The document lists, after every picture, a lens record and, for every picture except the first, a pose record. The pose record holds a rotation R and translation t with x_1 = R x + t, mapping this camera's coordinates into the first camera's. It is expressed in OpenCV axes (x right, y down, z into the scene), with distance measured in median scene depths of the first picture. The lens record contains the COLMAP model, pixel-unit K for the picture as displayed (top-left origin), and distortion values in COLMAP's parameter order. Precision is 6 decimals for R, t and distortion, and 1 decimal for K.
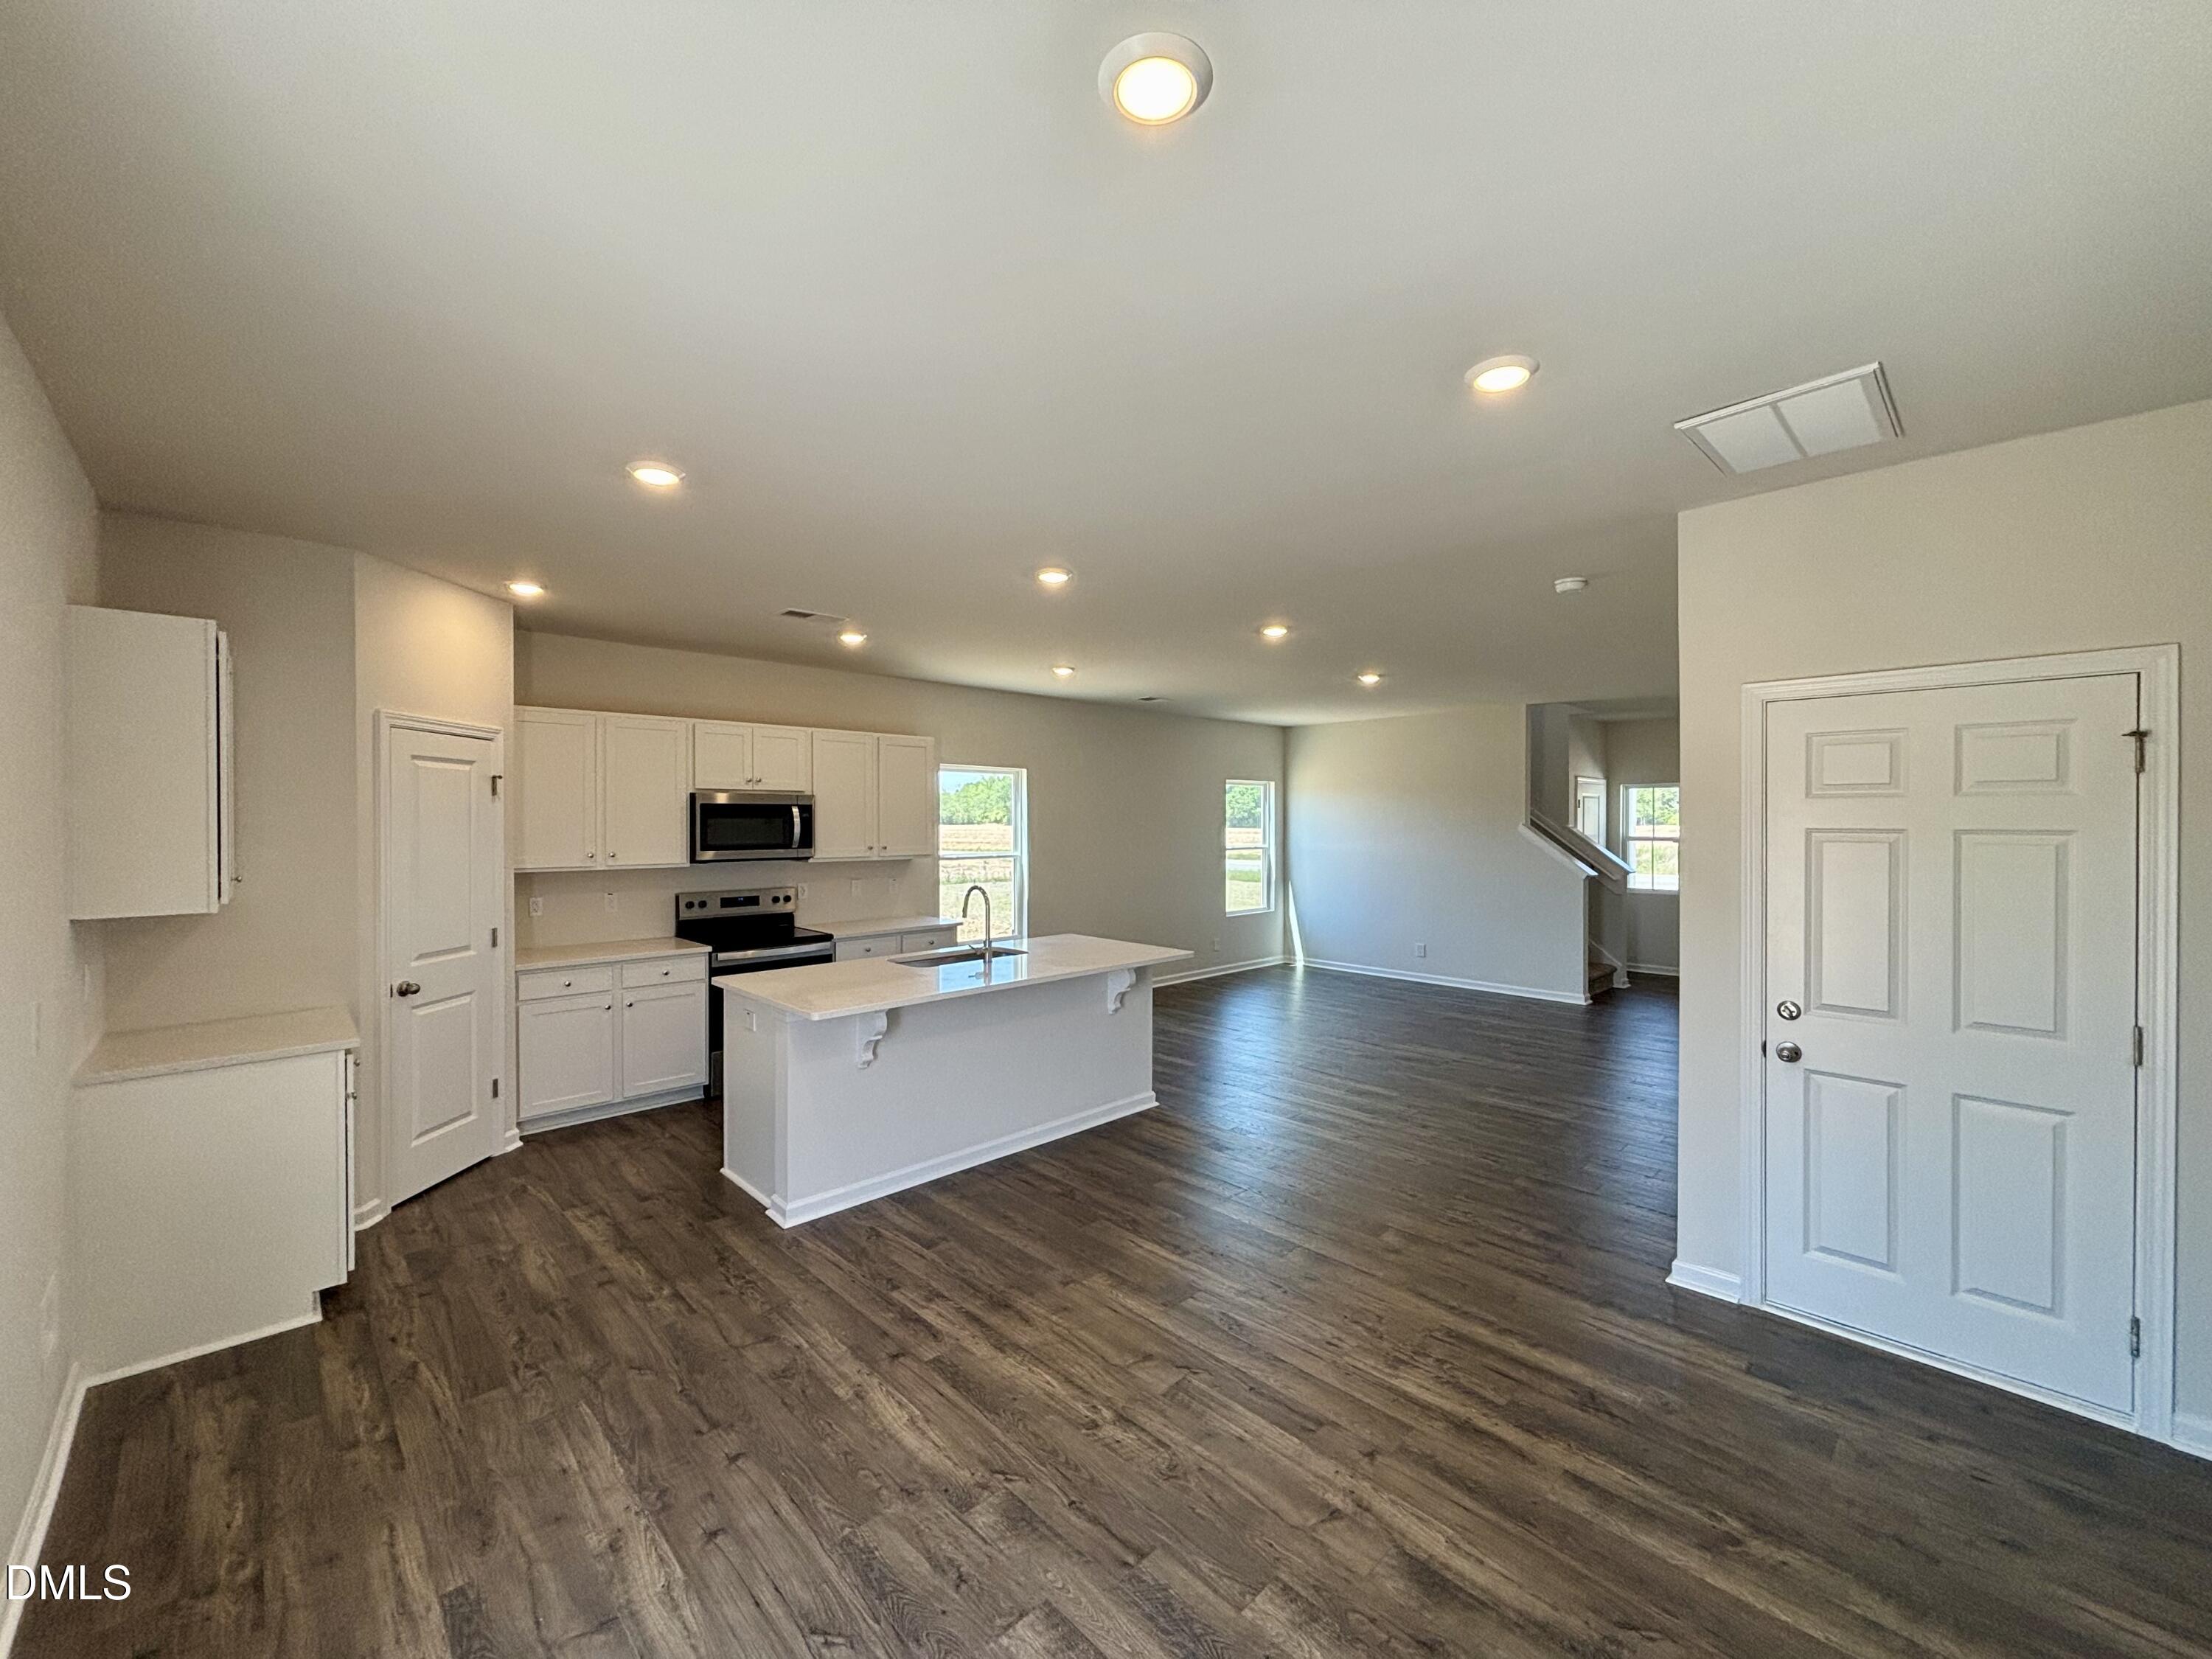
lens RADIAL K [[887.6, 0, 1100.0], [0, 887.6, 825.4], [0, 0, 1]] dist [-0.002782, 0.004839]
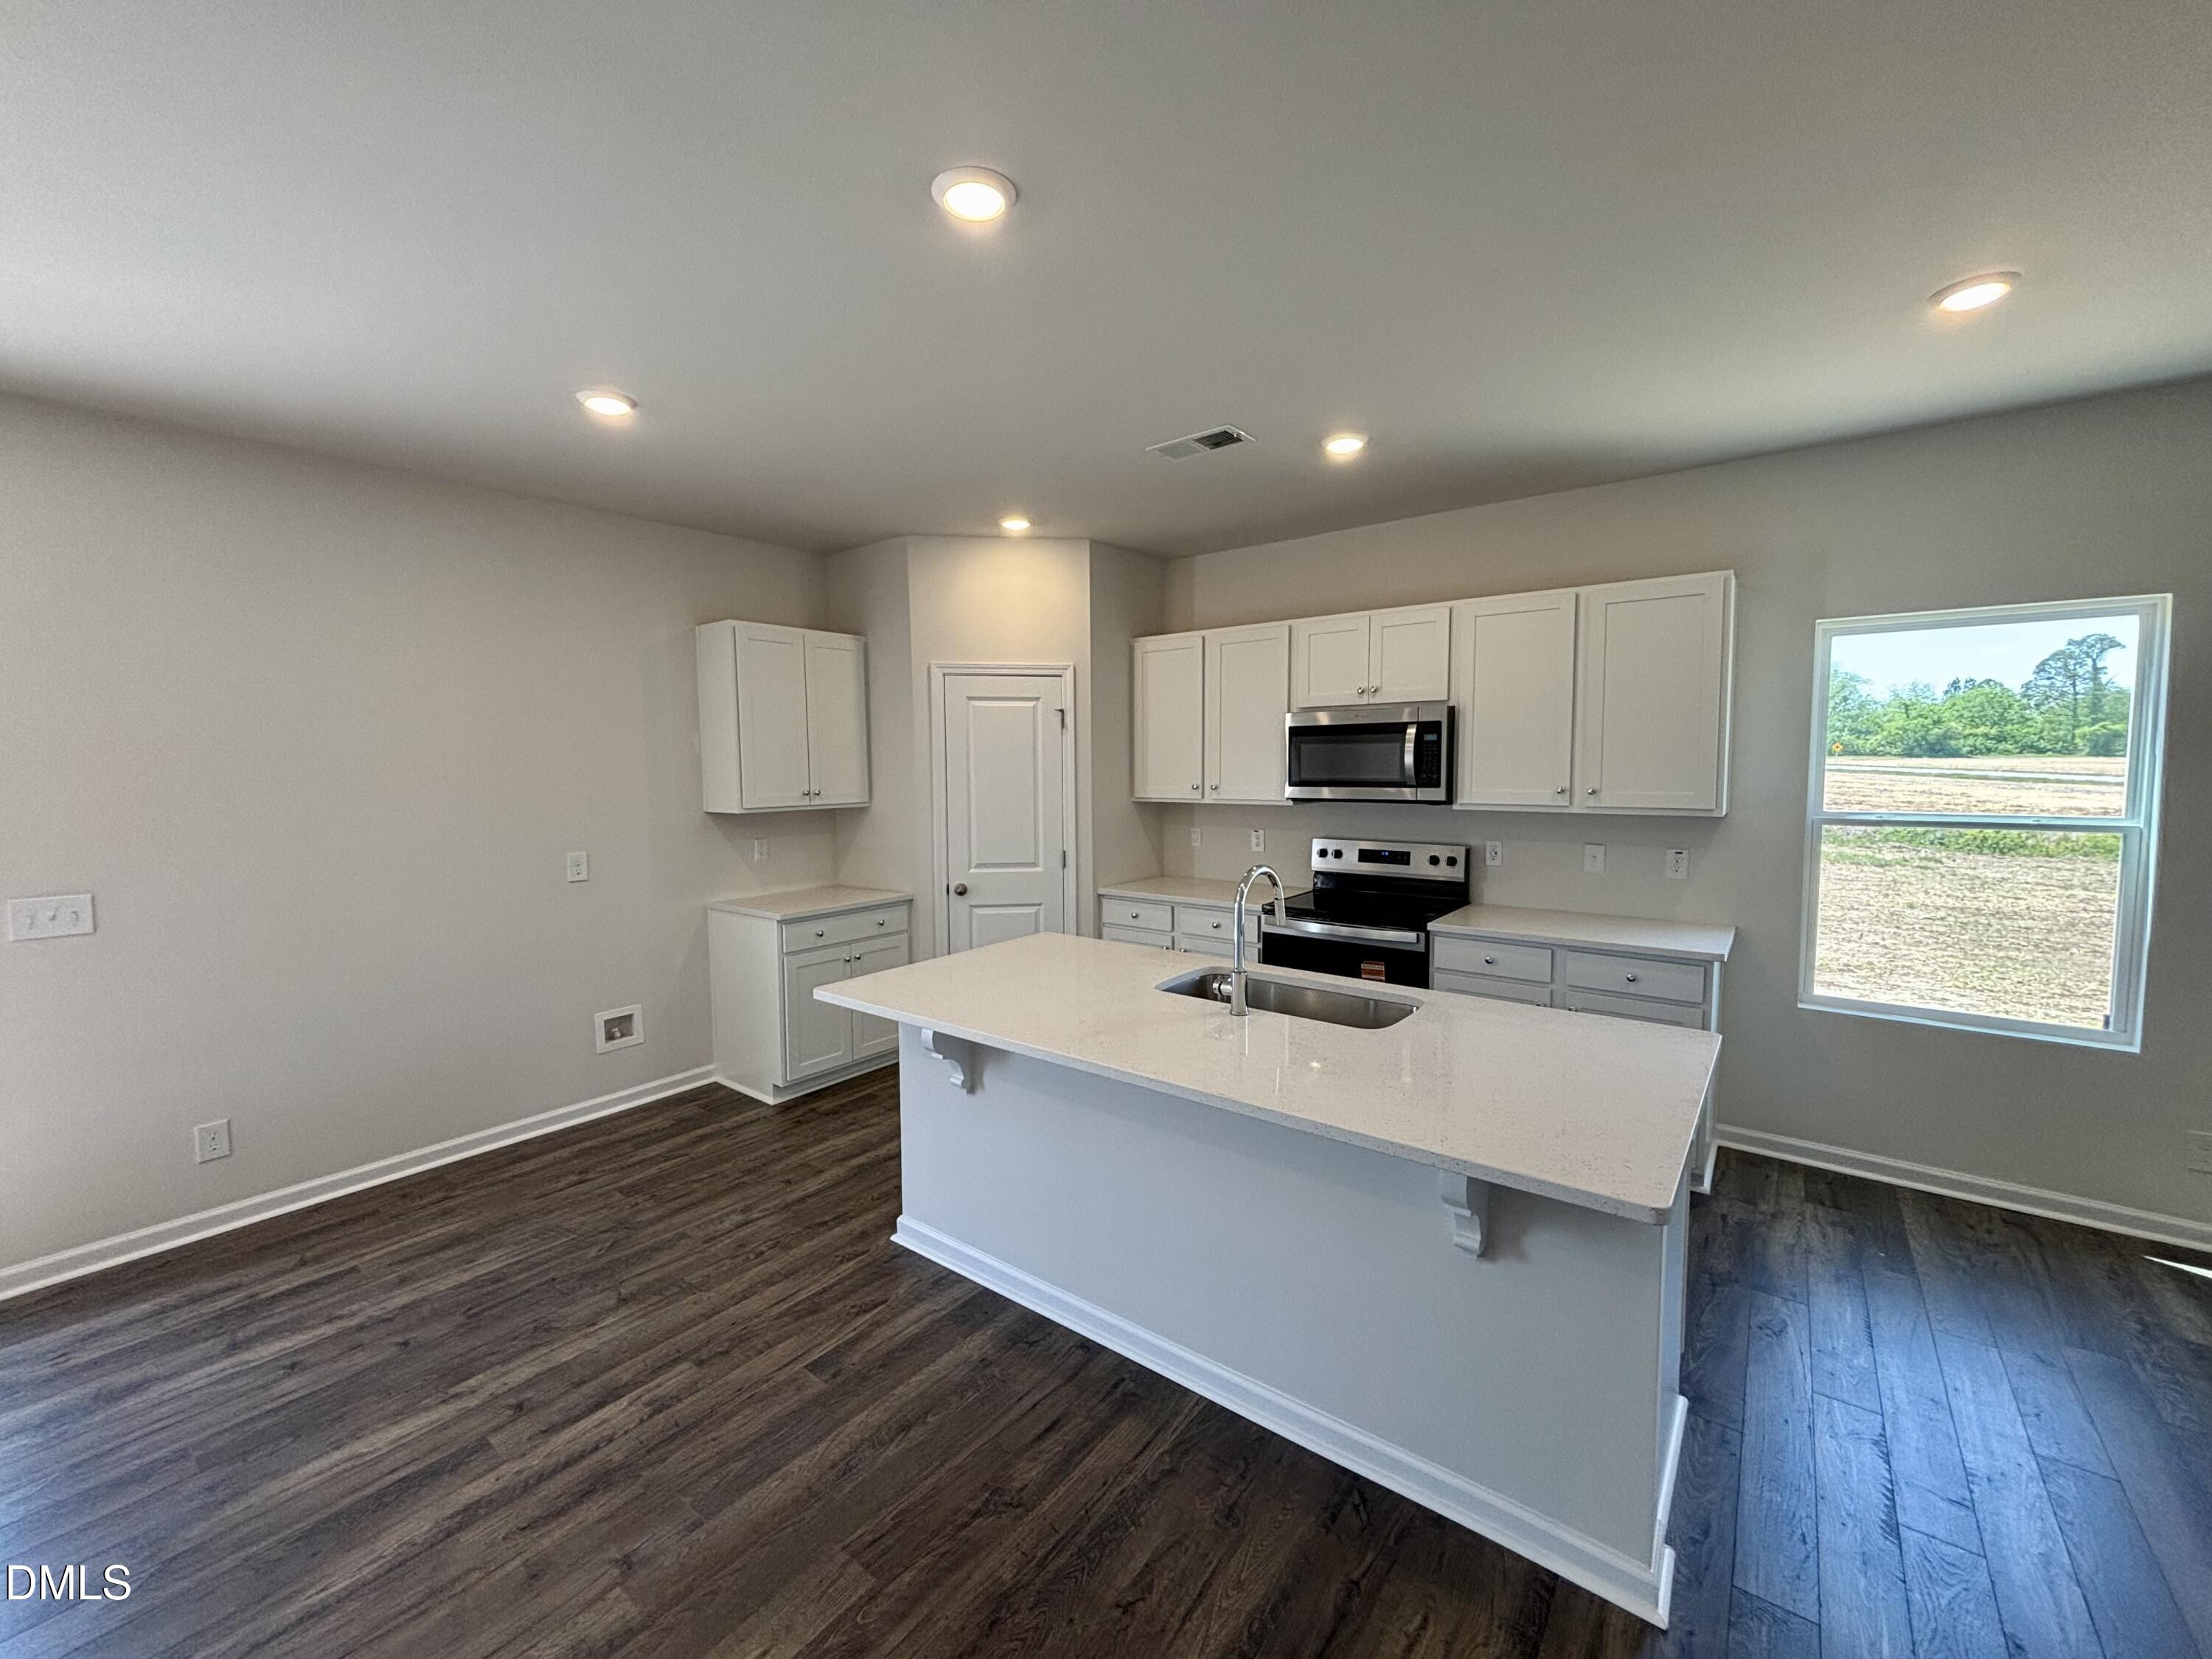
lens RADIAL K [[887.6, 0, 1100.0], [0, 887.6, 825.4], [0, 0, 1]] dist [-0.002782, 0.004839]
pose [[0.147254, 0.075971, -0.986177, 0.408267], [0.008304, 0.996916, 0.078038, 0.000179], [0.989064, -0.019681, 0.146169, 0.934342]]
